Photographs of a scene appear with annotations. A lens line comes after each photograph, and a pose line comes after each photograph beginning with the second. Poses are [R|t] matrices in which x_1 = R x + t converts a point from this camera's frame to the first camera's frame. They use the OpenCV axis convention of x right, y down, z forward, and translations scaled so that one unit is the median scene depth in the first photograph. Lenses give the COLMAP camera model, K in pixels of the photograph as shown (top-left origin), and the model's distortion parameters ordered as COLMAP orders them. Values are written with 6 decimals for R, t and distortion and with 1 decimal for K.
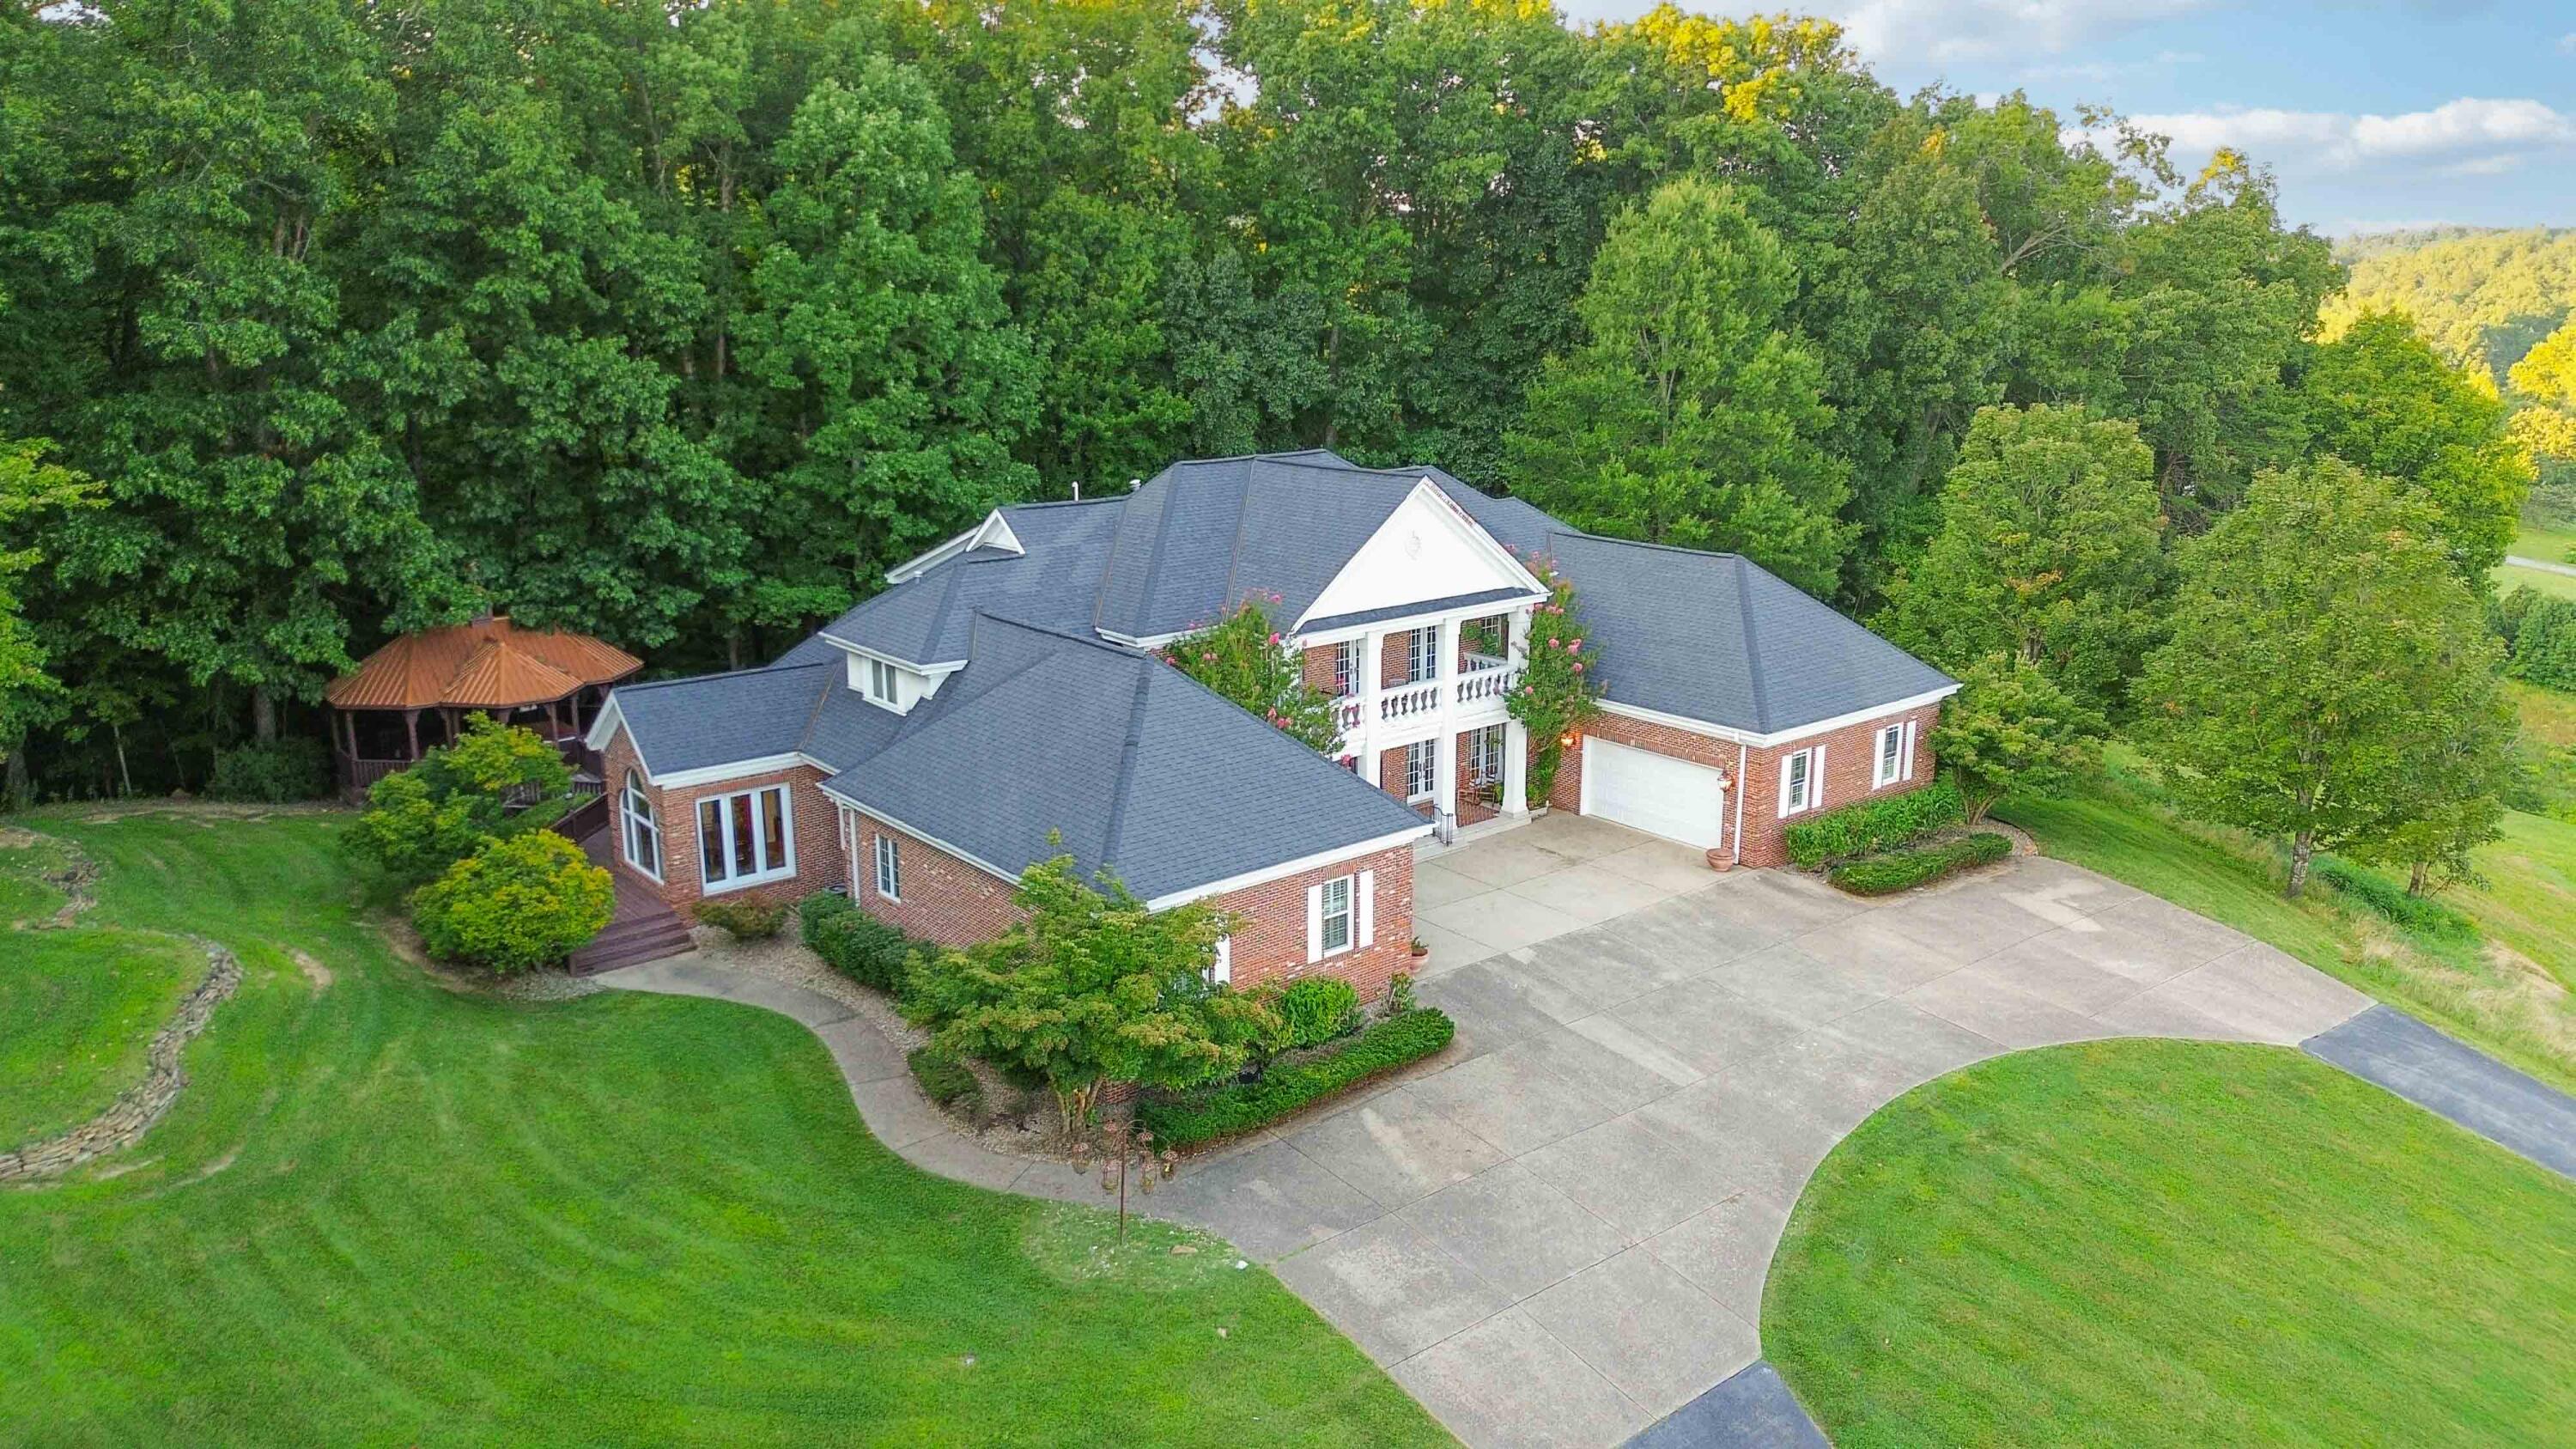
lens RADIAL K [[1819.0, 0, 1273.9], [0, 1819.0, 711.8], [0, 0, 1]] dist [0.081065, -0.090815]
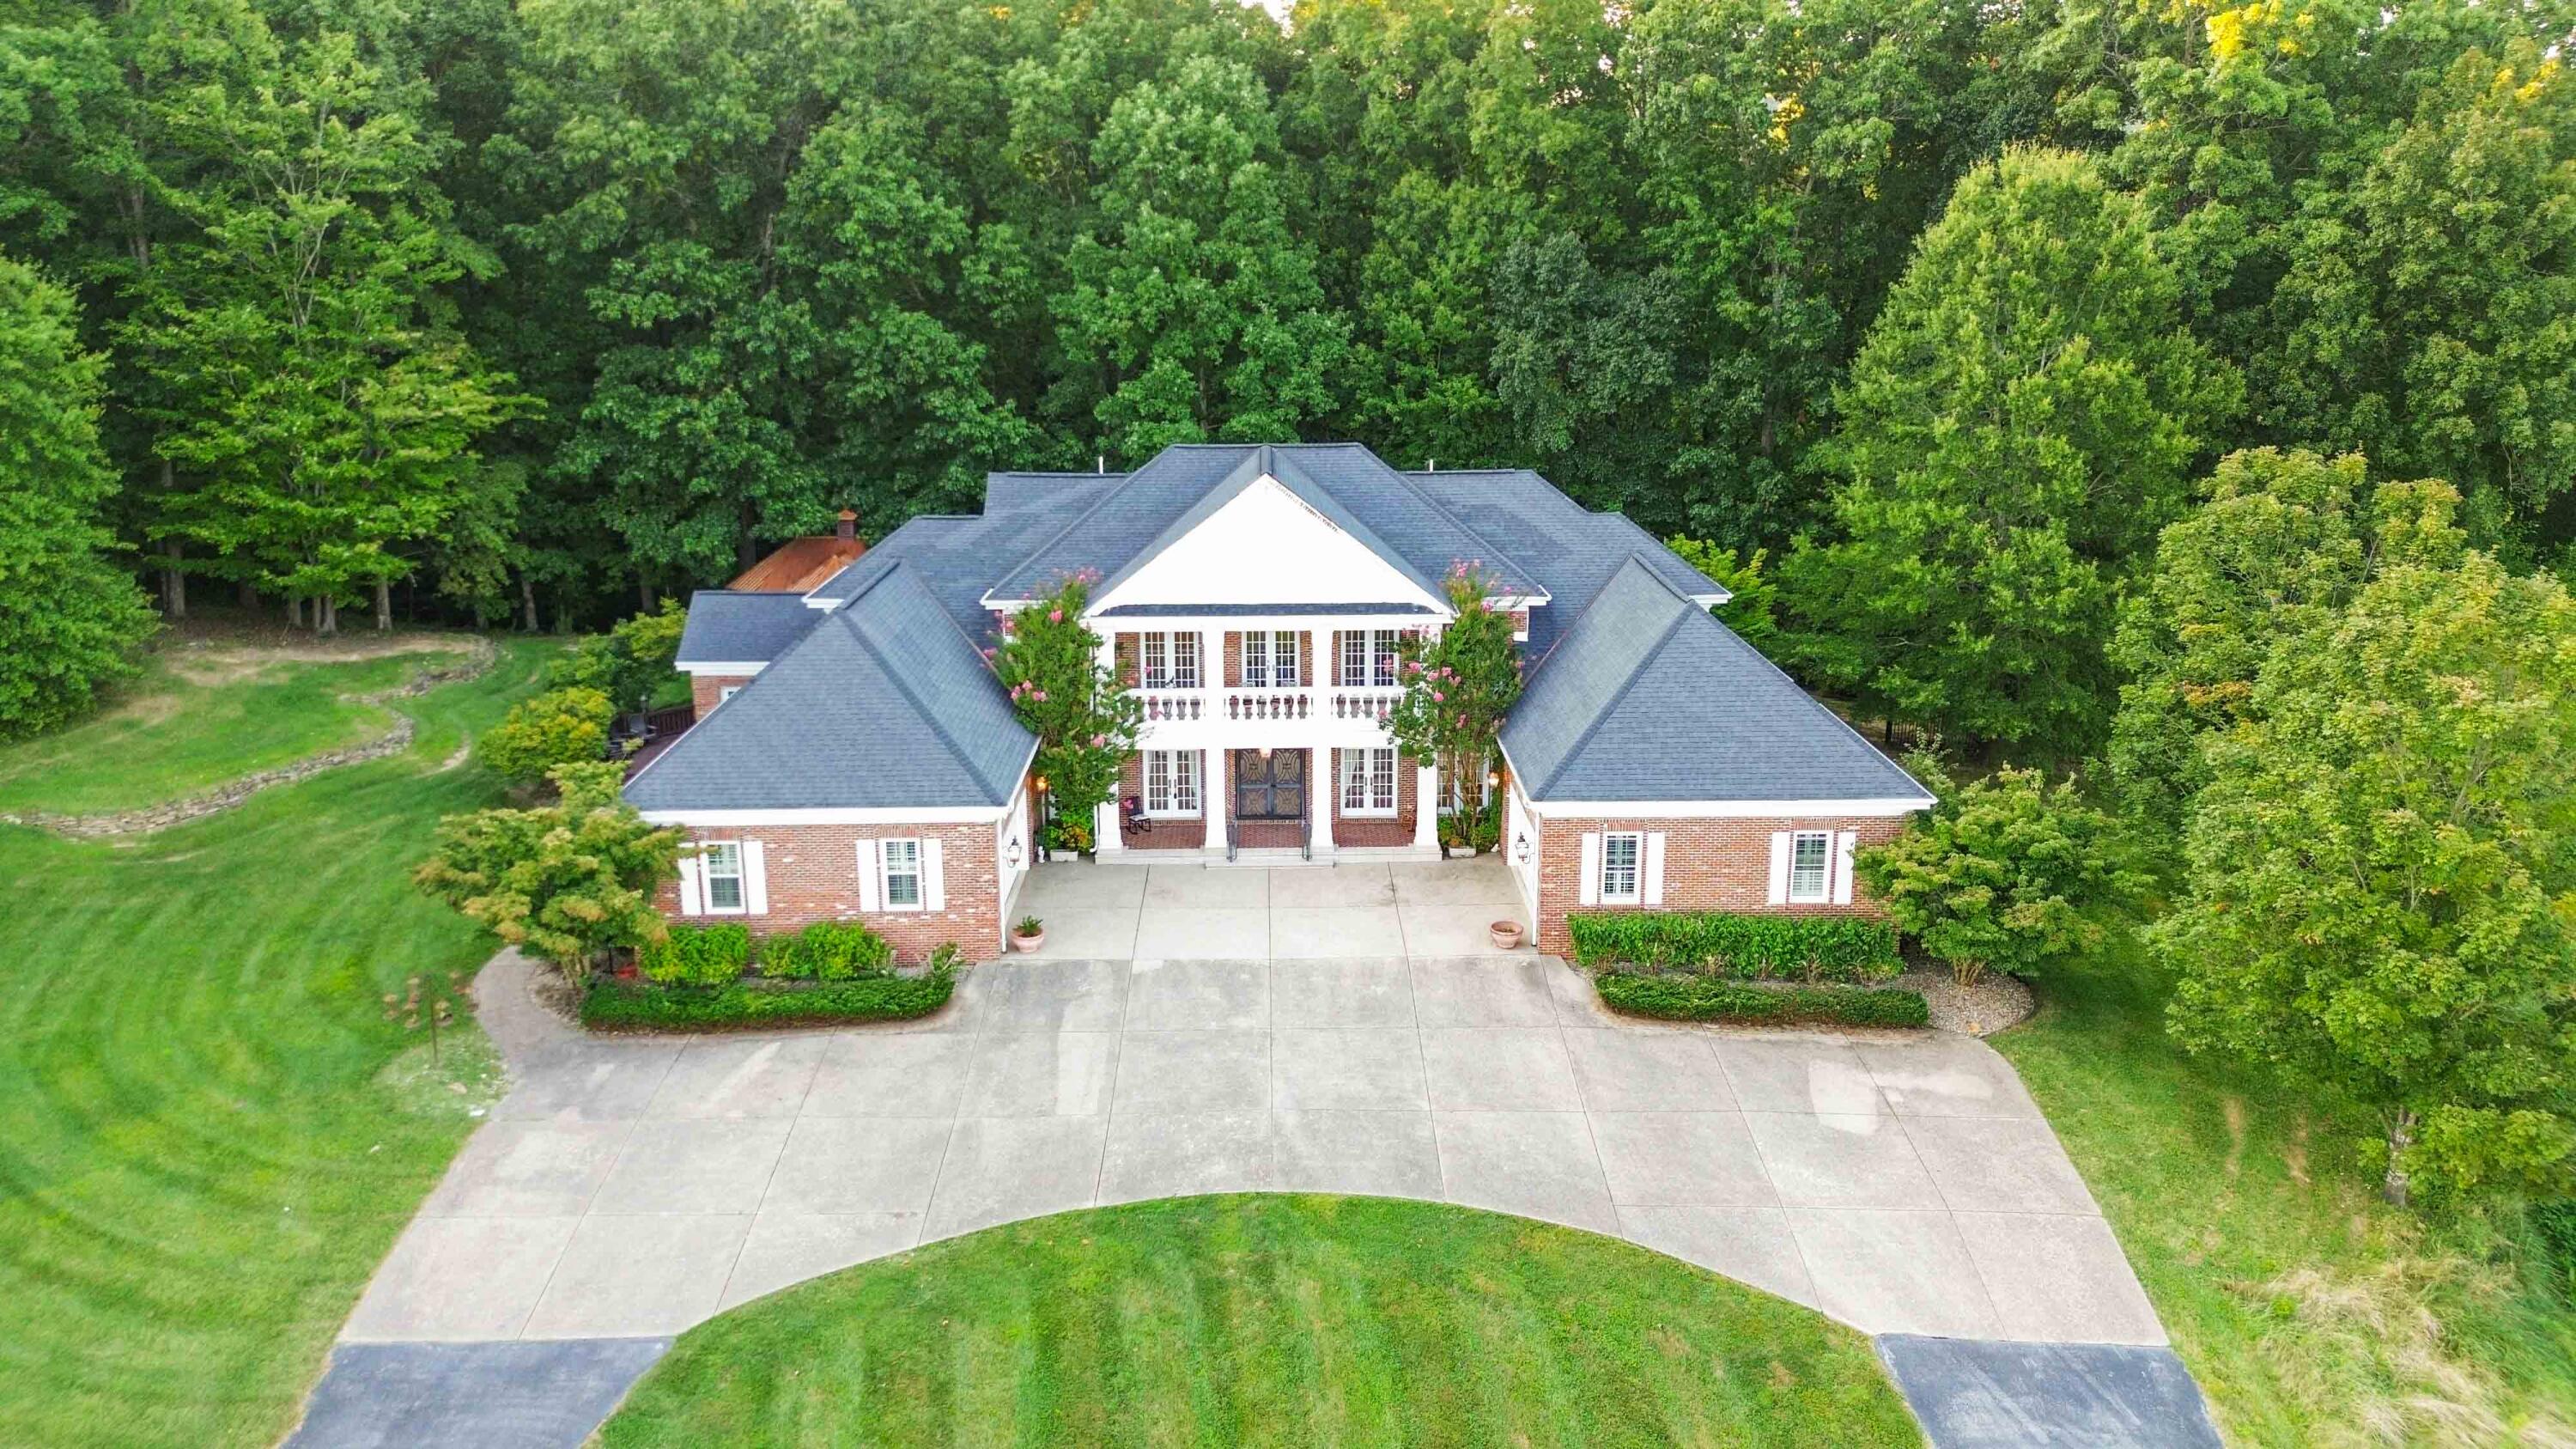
lens RADIAL K [[1819.0, 0, 1273.9], [0, 1819.0, 711.8], [0, 0, 1]] dist [0.081065, -0.090815]
pose [[0.781936, 0.155780, -0.603580, 0.662496], [-0.147666, 0.987001, 0.063438, -0.063693], [0.605616, 0.039524, 0.794775, 0.227599]]
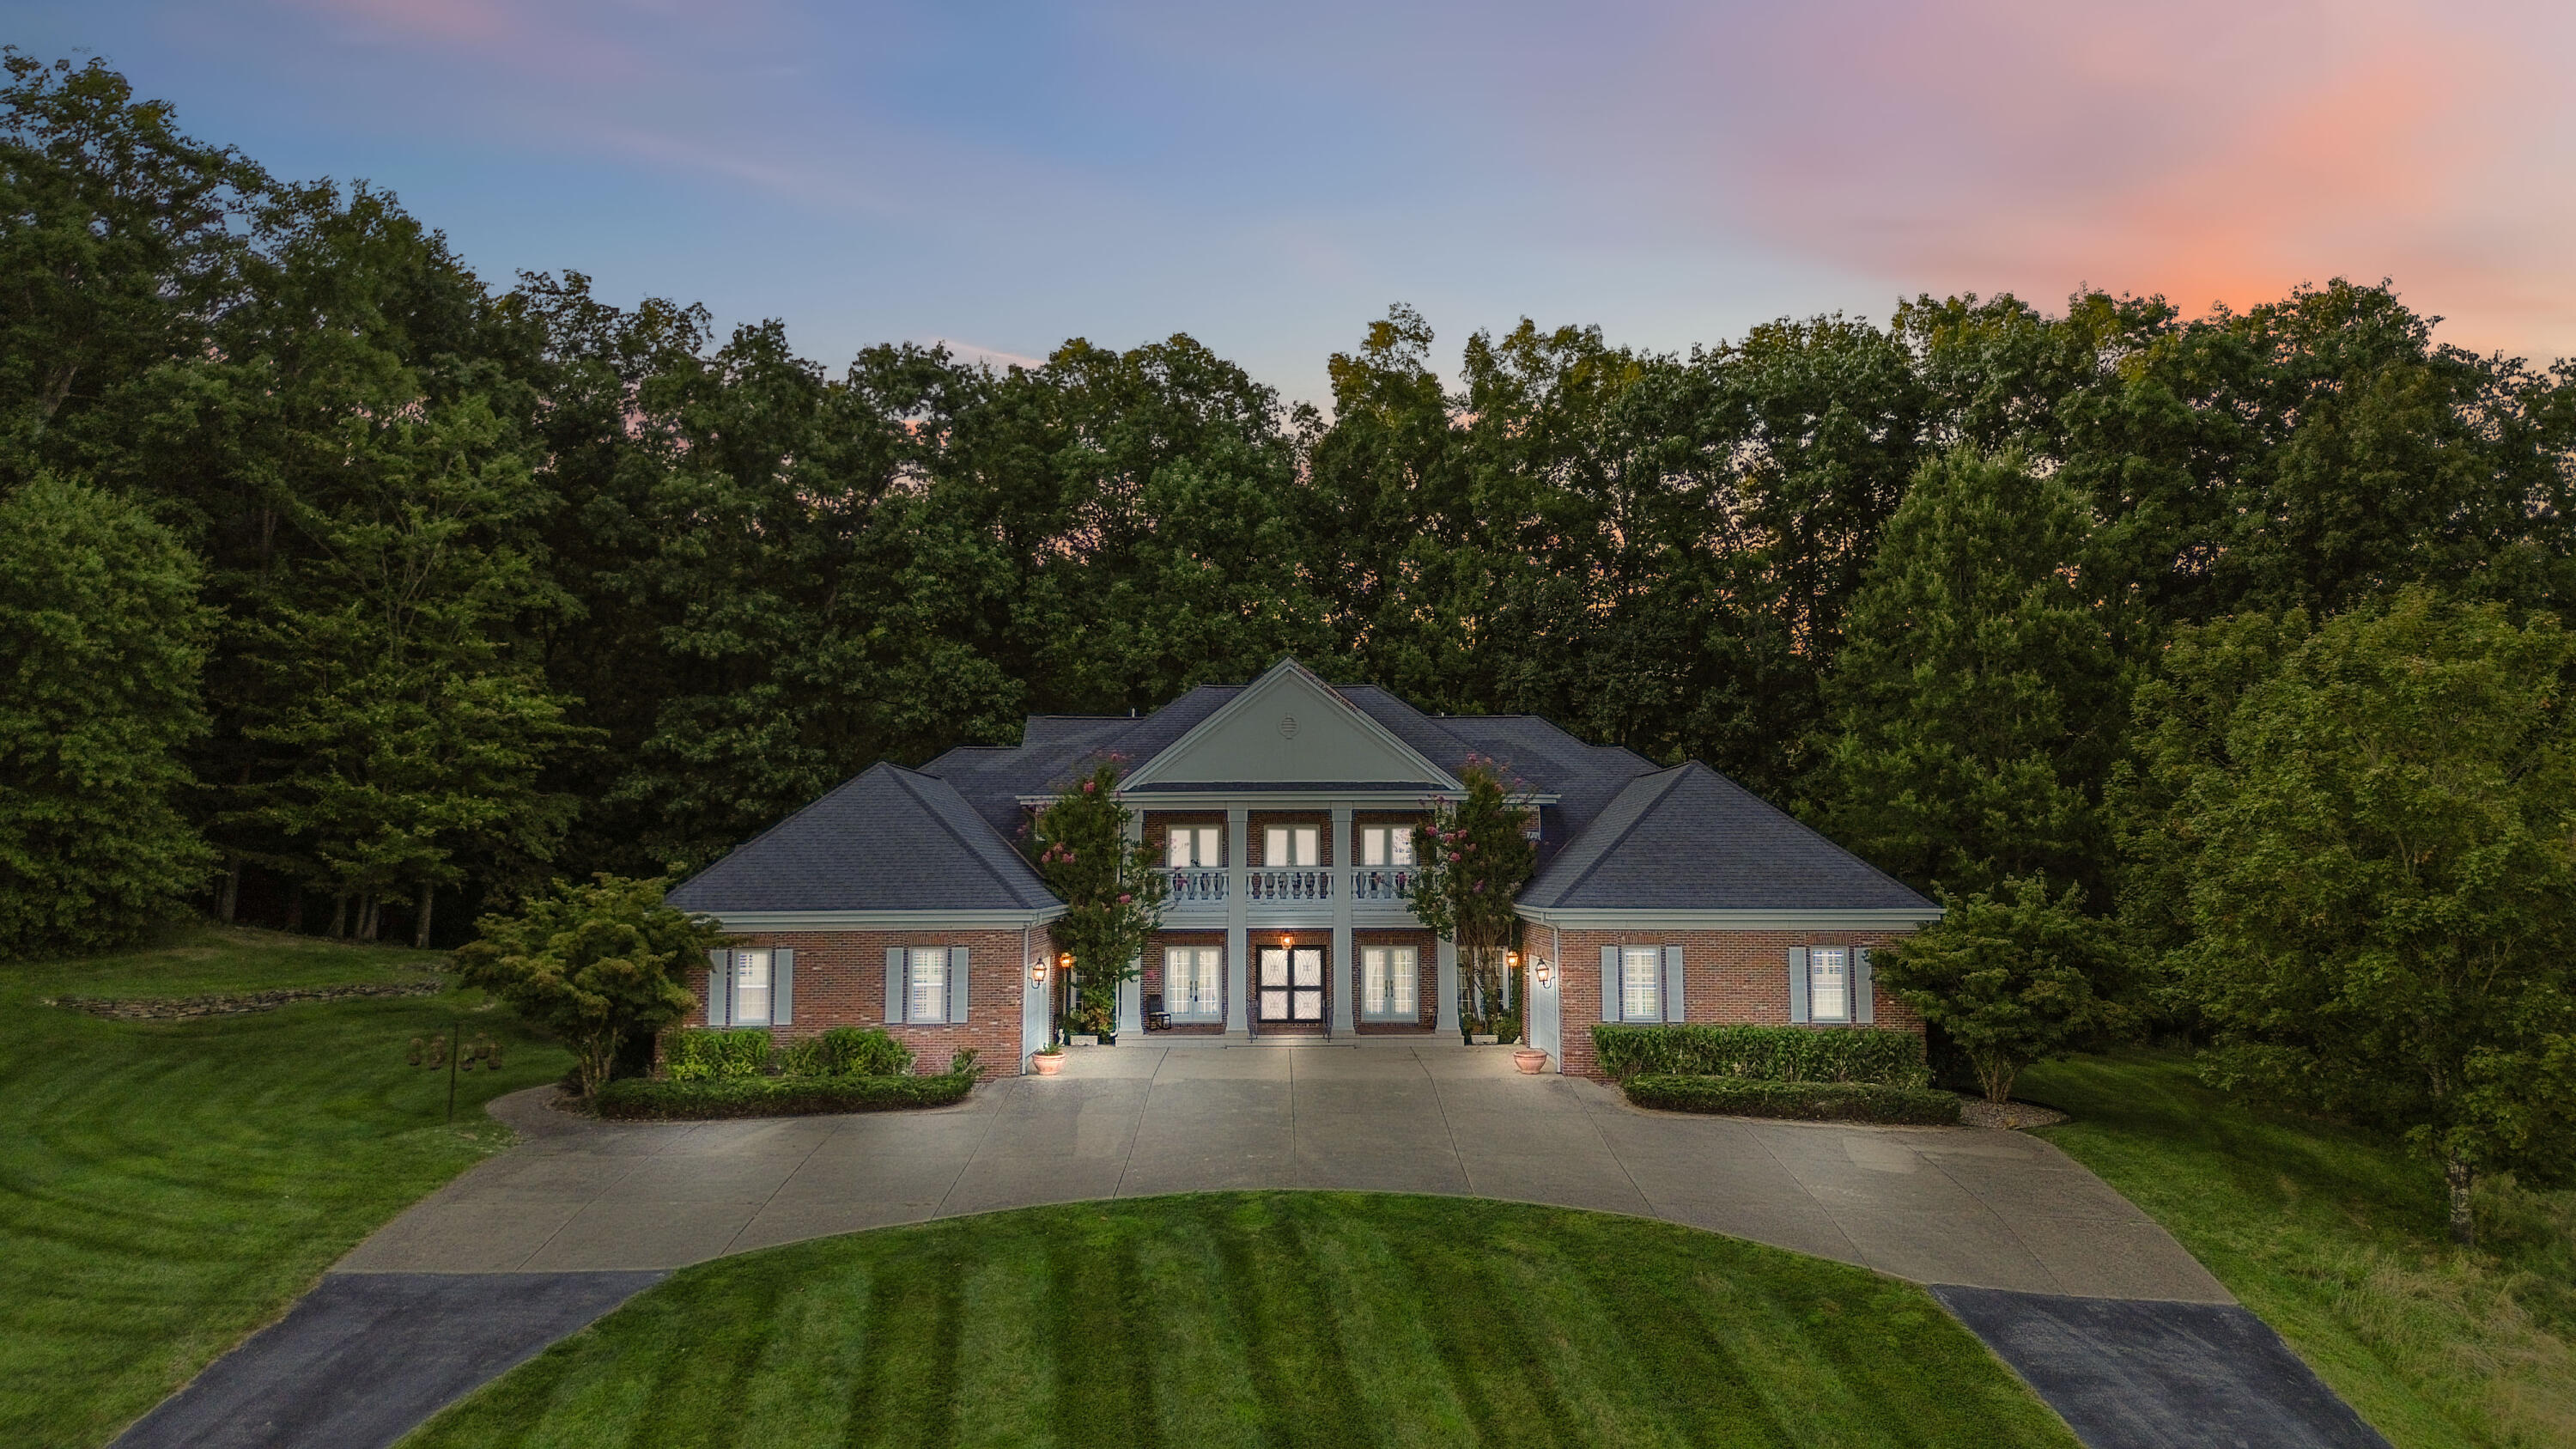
lens RADIAL K [[1819.0, 0, 1273.9], [0, 1819.0, 711.8], [0, 0, 1]] dist [0.081065, -0.090815]
pose [[0.776870, -0.051775, -0.627529, 0.698067], [-0.154467, 0.950489, -0.269649, 0.175554], [0.610421, 0.306414, 0.730409, 0.233628]]
